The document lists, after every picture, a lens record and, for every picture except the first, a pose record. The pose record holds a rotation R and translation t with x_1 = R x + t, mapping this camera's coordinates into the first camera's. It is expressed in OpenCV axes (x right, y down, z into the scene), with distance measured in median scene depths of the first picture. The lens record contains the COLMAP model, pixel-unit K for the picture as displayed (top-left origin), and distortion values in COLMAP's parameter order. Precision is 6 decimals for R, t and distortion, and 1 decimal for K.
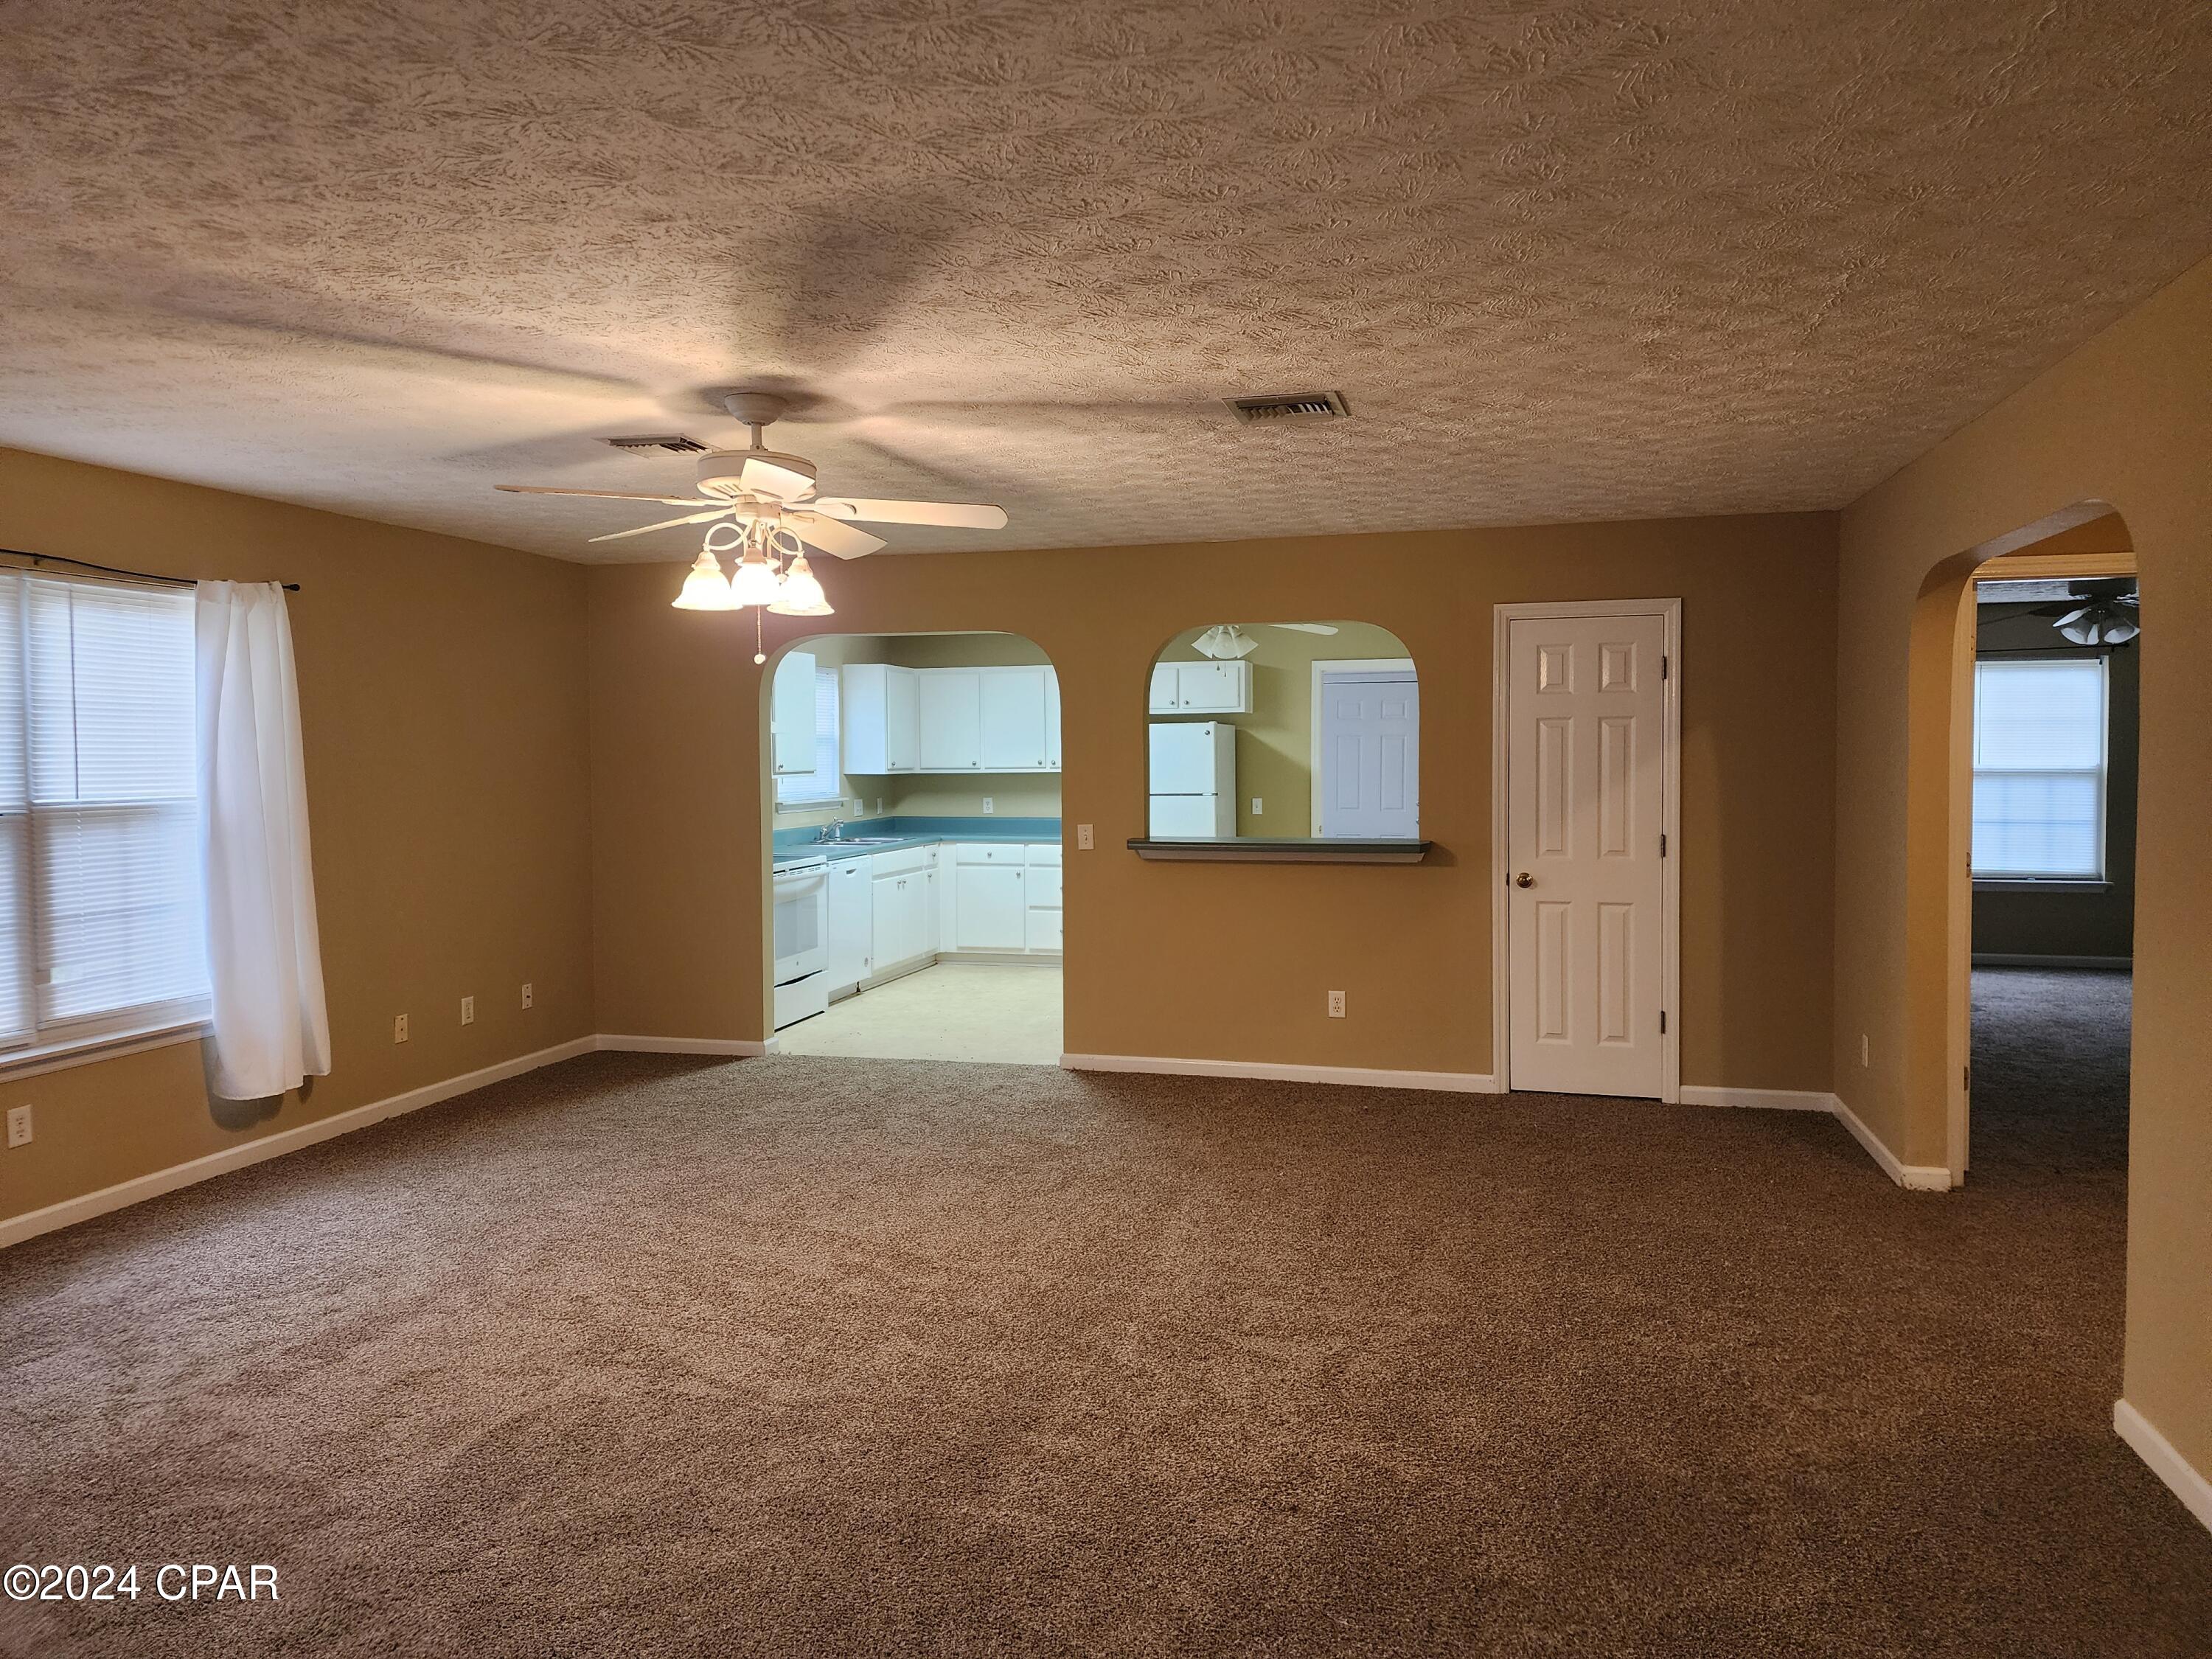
lens RADIAL K [[1478.4, 0, 1118.9], [0, 1478.4, 826.8], [0, 0, 1]] dist [0.069651, -0.001833]
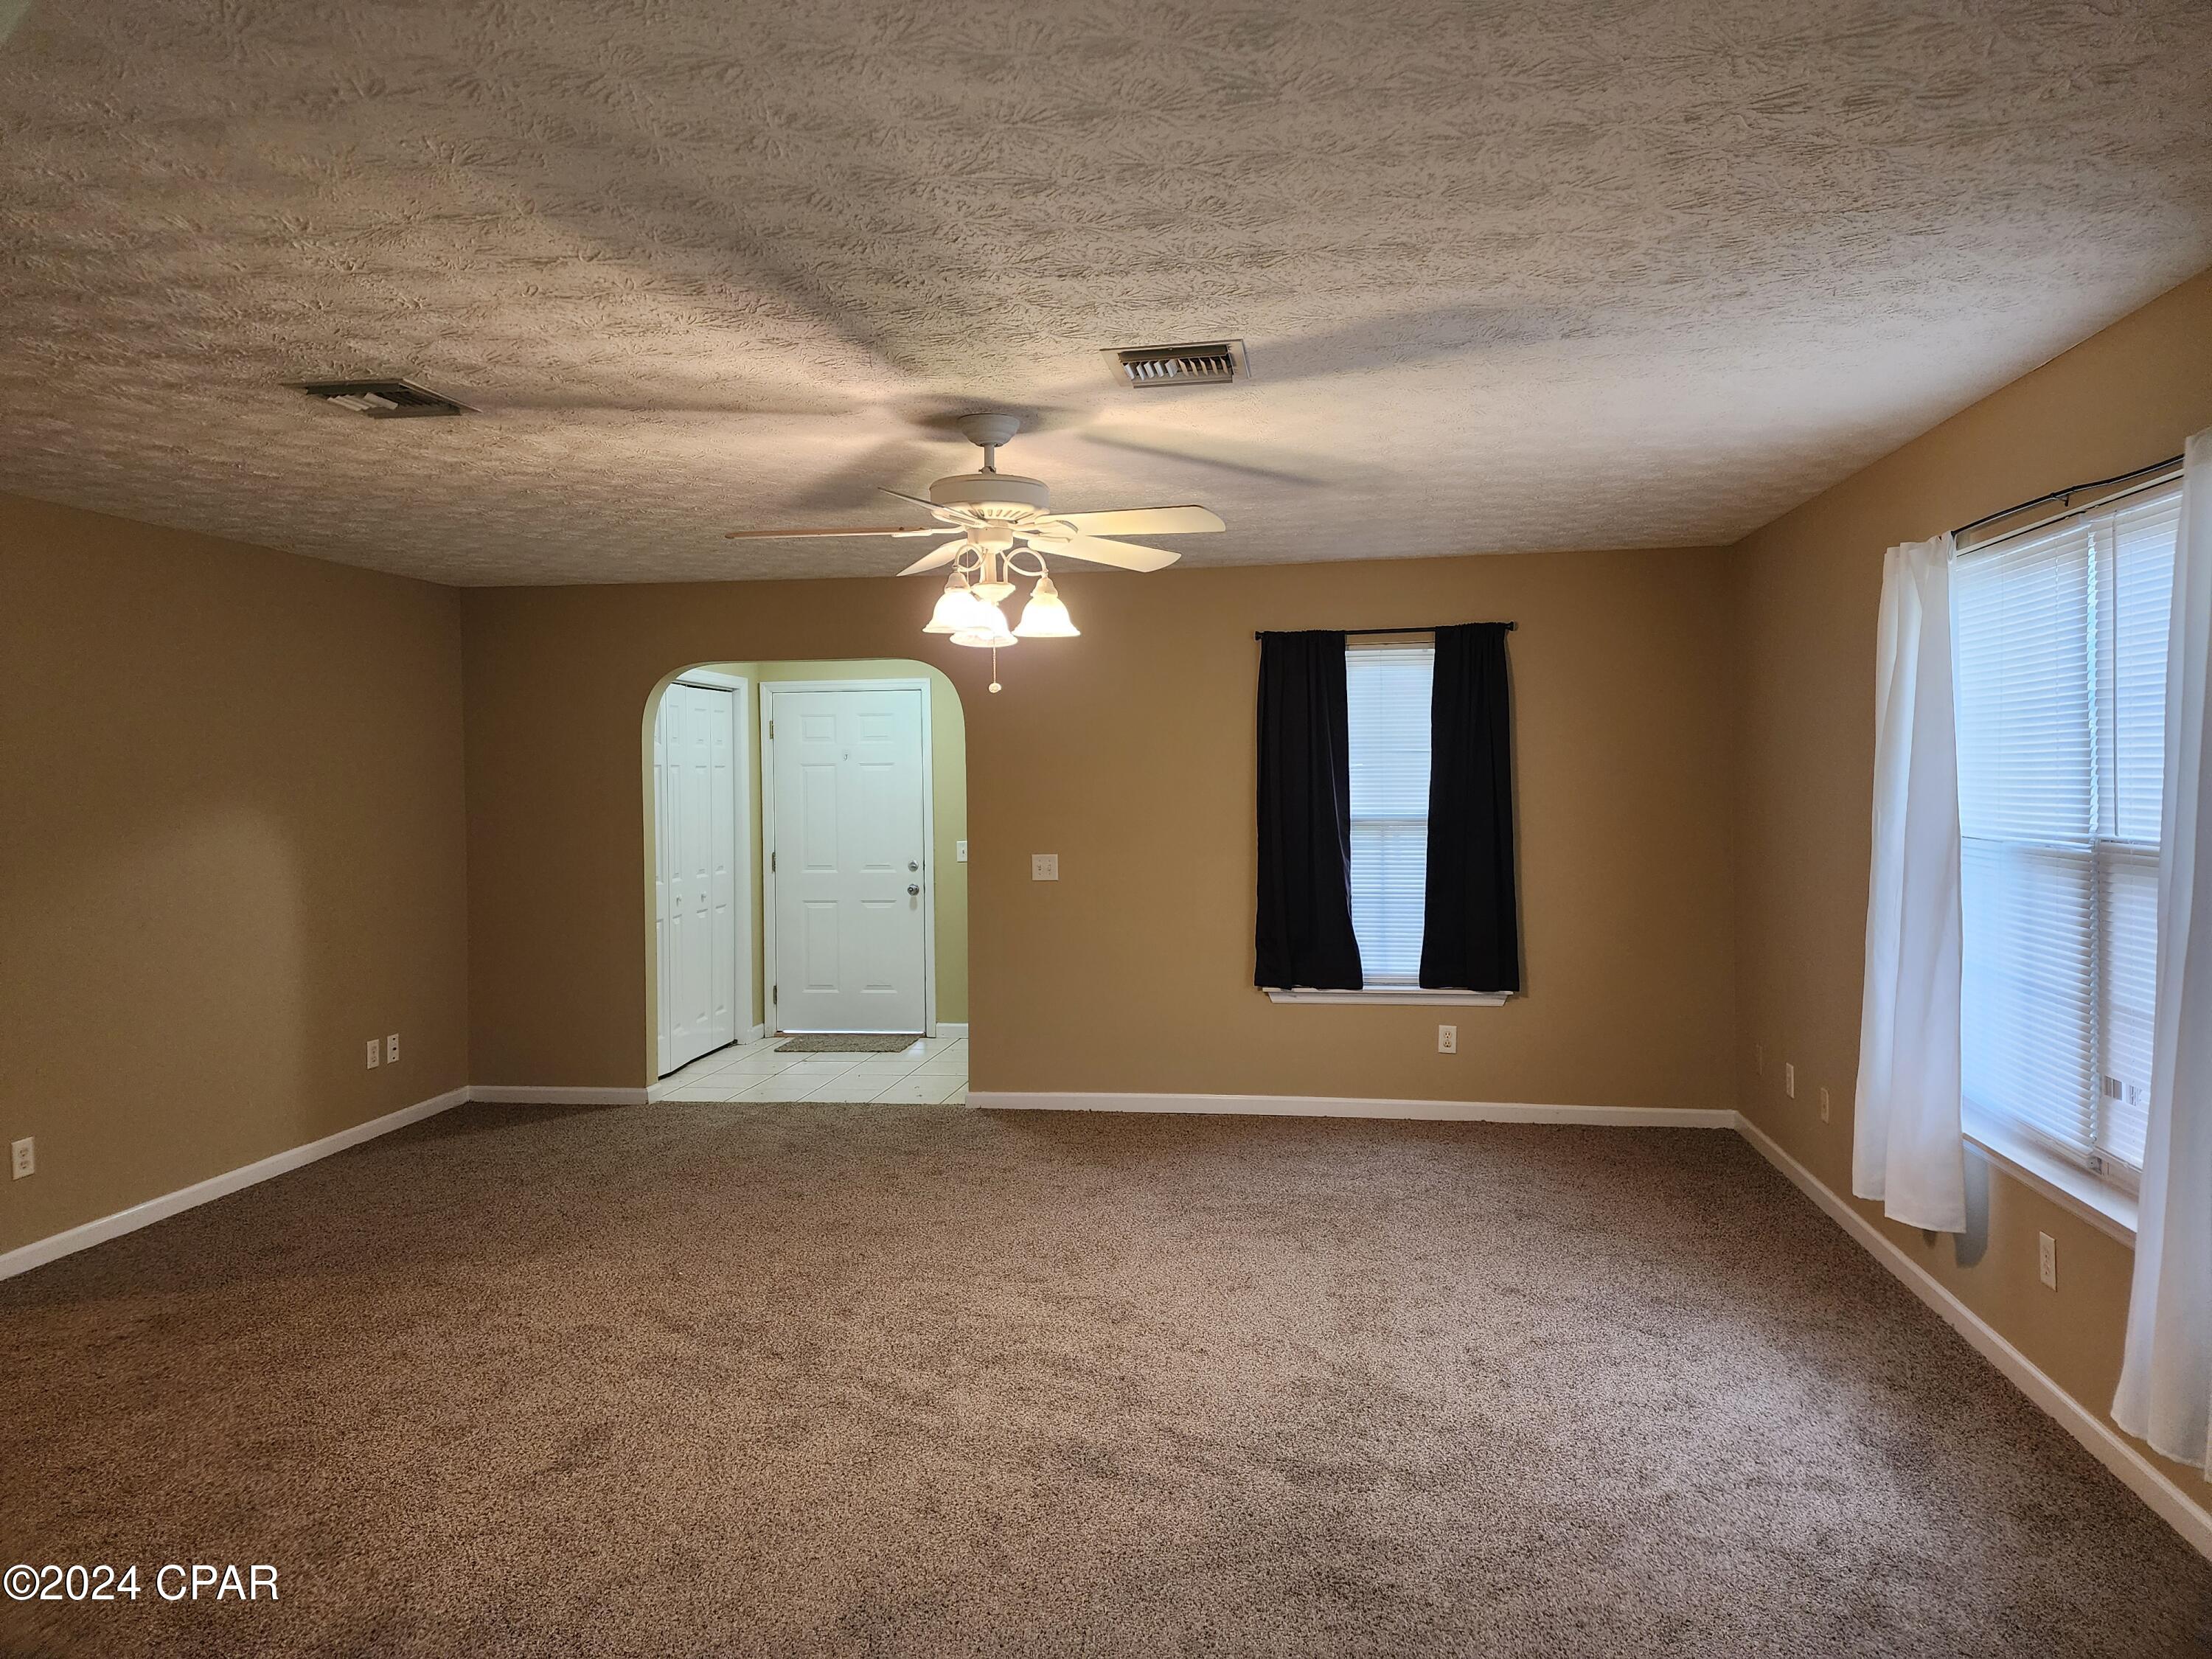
lens RADIAL K [[1478.4, 0, 1118.9], [0, 1478.4, 826.8], [0, 0, 1]] dist [0.069651, -0.001833]
pose [[-0.991614, 0.025064, -0.126778, -0.169678], [0.013318, 0.995609, 0.092660, -0.092581], [0.128544, 0.090195, -0.987594, 1.654625]]
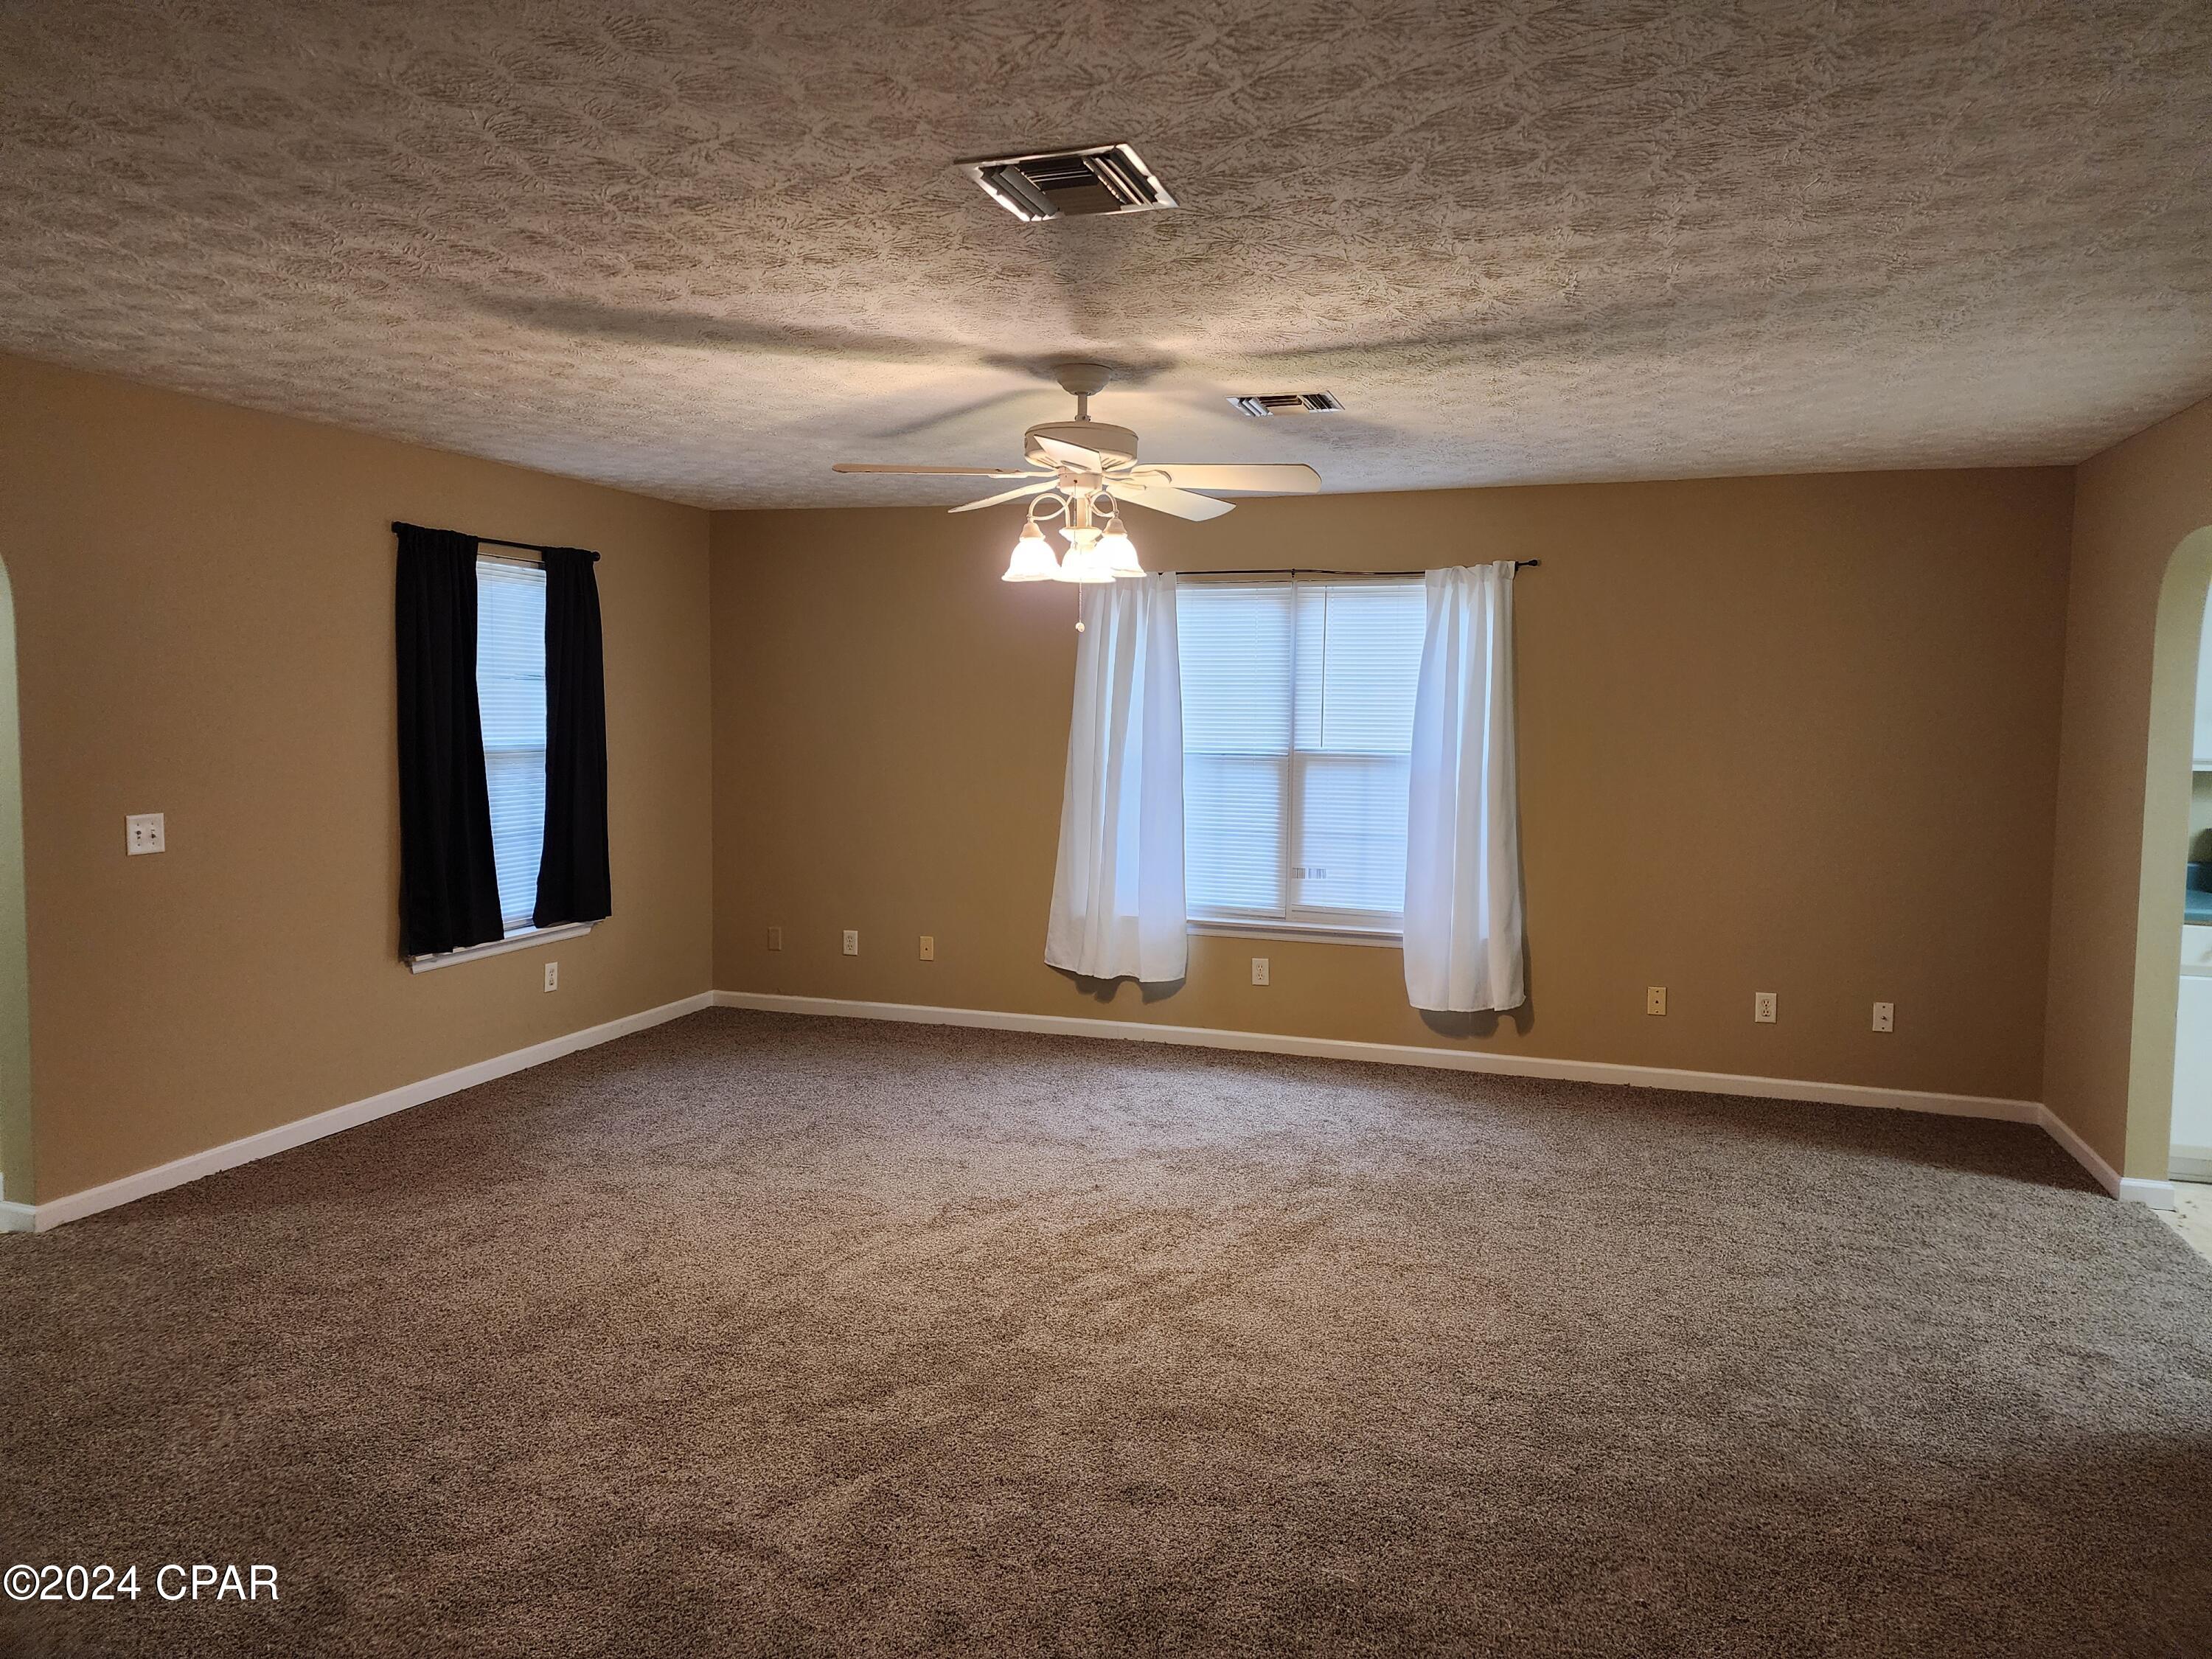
lens RADIAL K [[1478.4, 0, 1118.9], [0, 1478.4, 826.8], [0, 0, 1]] dist [0.069651, -0.001833]
pose [[-0.039071, 0.094450, -0.994763, 0.652037], [-0.068519, 0.992926, 0.096967, -0.064002], [0.996884, 0.071949, -0.032323, 0.901623]]
